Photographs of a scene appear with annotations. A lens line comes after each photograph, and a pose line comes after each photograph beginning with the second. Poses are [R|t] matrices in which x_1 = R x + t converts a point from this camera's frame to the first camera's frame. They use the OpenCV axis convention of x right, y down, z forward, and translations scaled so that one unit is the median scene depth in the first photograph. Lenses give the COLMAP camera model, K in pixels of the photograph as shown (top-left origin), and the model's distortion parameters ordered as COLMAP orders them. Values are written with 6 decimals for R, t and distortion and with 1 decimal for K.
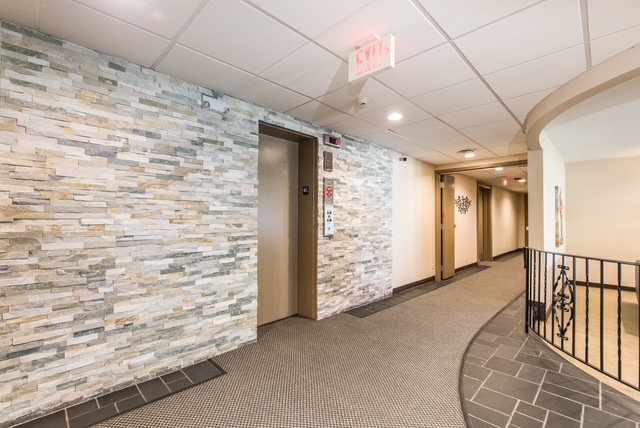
lens RADIAL K [[290.9, 0, 318.4], [0, 290.9, 215.8], [0, 0, 1]] dist [-0.002072, 0.000051]
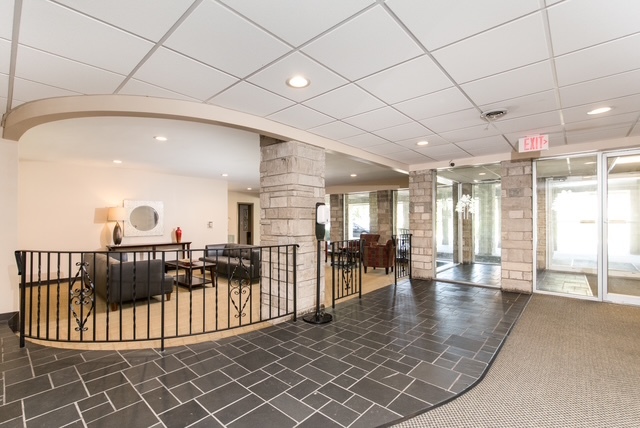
lens RADIAL K [[290.9, 0, 317.6], [0, 290.9, 216.7], [0, 0, 1]] dist [-0.002072, 0.000051]
pose [[-0.040768, 0.007106, 0.999143, -0.272678], [-0.010551, 0.999916, -0.007542, 0.002543], [-0.999113, -0.010849, -0.040689, 0.184586]]
